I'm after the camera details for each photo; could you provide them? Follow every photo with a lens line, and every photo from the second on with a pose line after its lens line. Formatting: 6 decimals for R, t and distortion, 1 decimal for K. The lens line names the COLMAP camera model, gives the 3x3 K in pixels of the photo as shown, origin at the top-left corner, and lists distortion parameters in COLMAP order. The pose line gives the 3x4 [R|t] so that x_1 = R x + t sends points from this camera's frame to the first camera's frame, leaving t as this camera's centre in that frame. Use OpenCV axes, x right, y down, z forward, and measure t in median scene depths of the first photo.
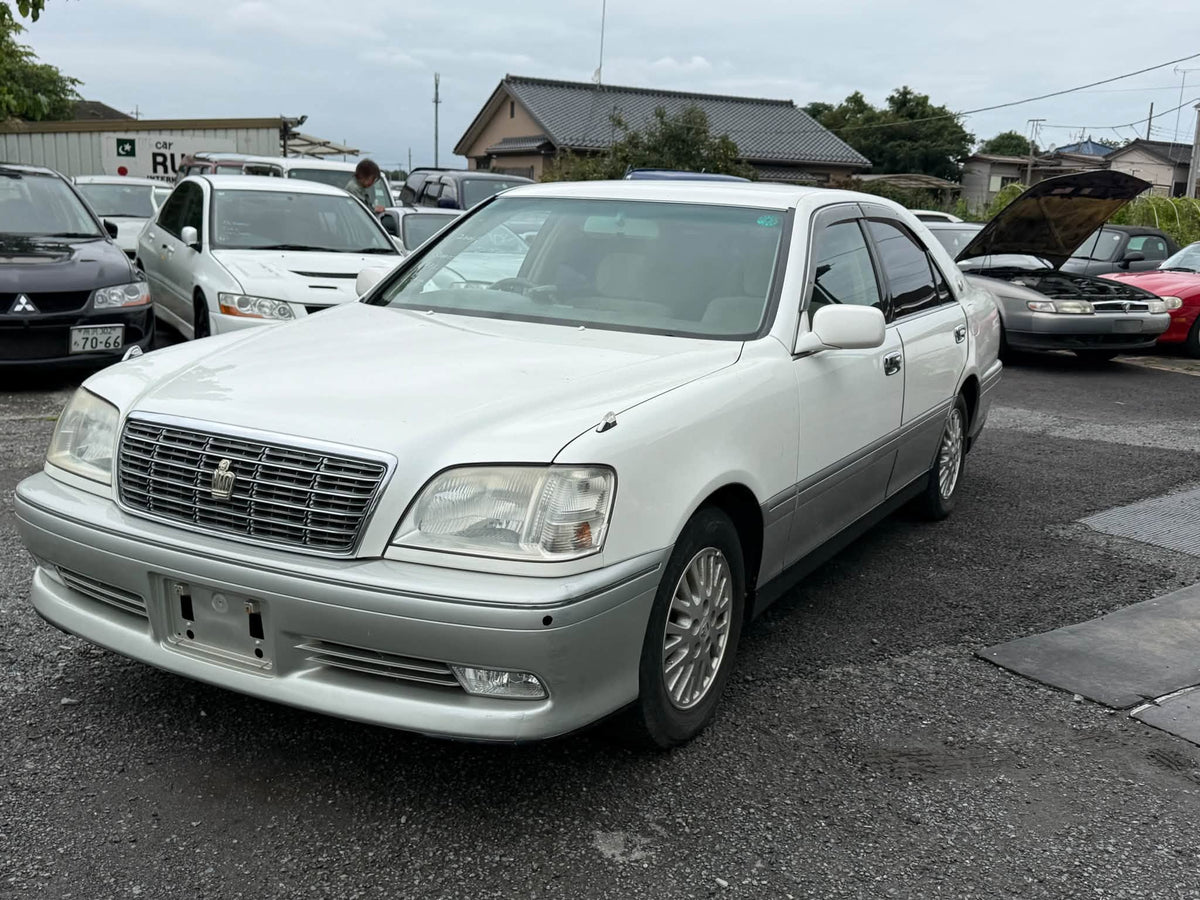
lens RADIAL K [[1186.4, 0, 614.7], [0, 1186.4, 463.3], [0, 0, 1]] dist [0.184396, -0.416139]
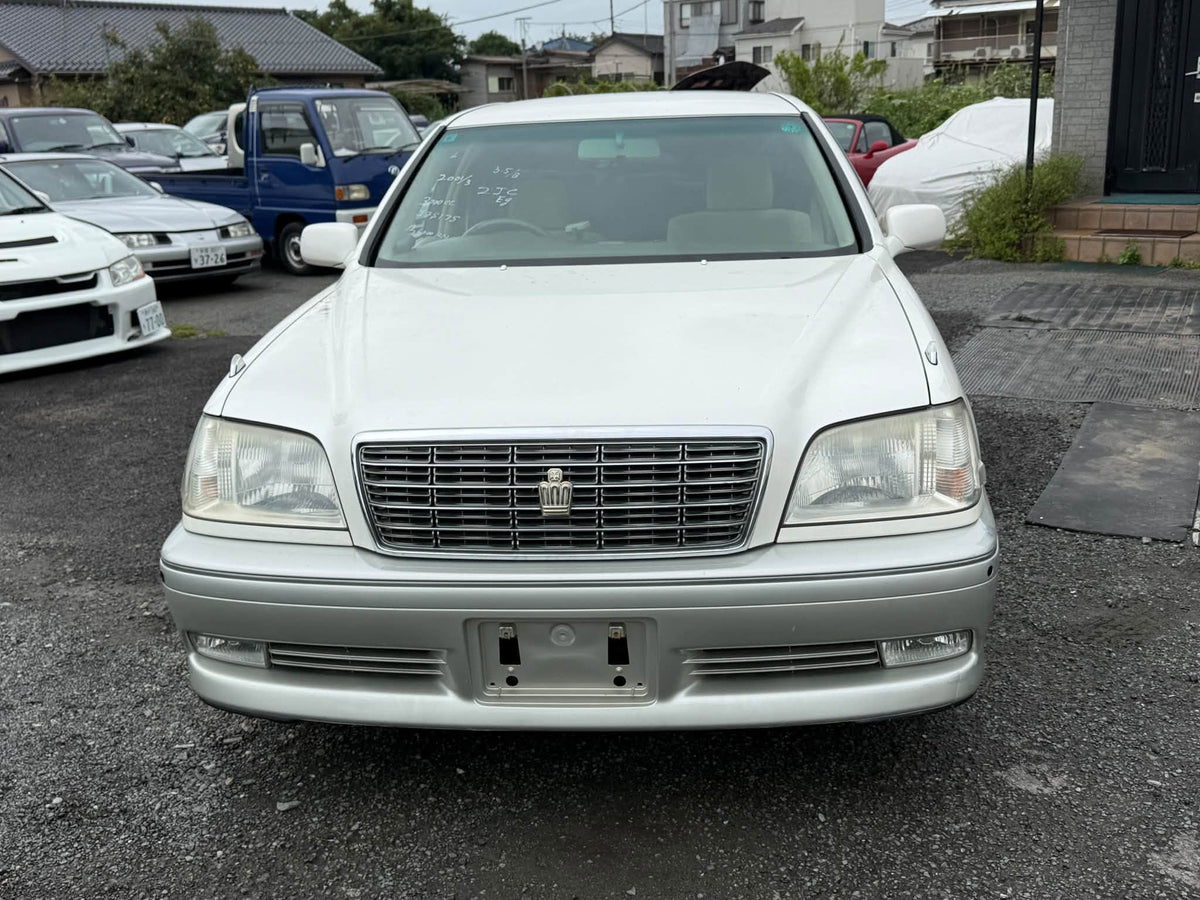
lens RADIAL K [[1195.3, 0, 600.0], [0, 1195.3, 450.0], [0, 0, 1]] dist [0.140146, -0.295270]
pose [[0.912721, -0.182199, 0.365711, -0.366370], [0.160264, 0.982985, 0.089753, -0.052533], [-0.375841, -0.023309, 0.926391, 0.130385]]
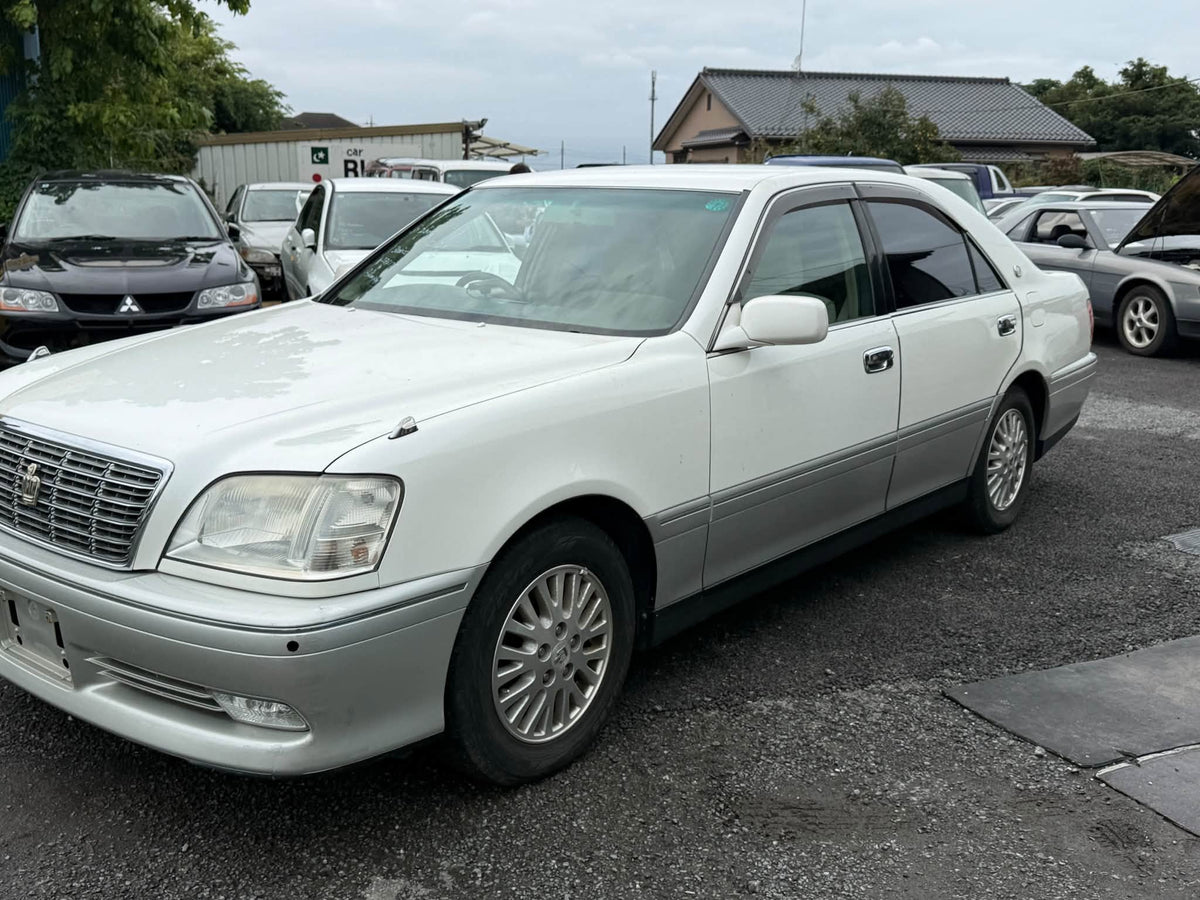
lens RADIAL K [[1187.9, 0, 600.0], [0, 1187.9, 450.0], [0, 0, 1]] dist [0.164398, -0.356407]
pose [[0.980858, 0.010754, -0.194428, 0.193703], [-0.011843, 0.999920, -0.004441, -0.009281], [0.194365, 0.006659, 0.980907, 0.078772]]
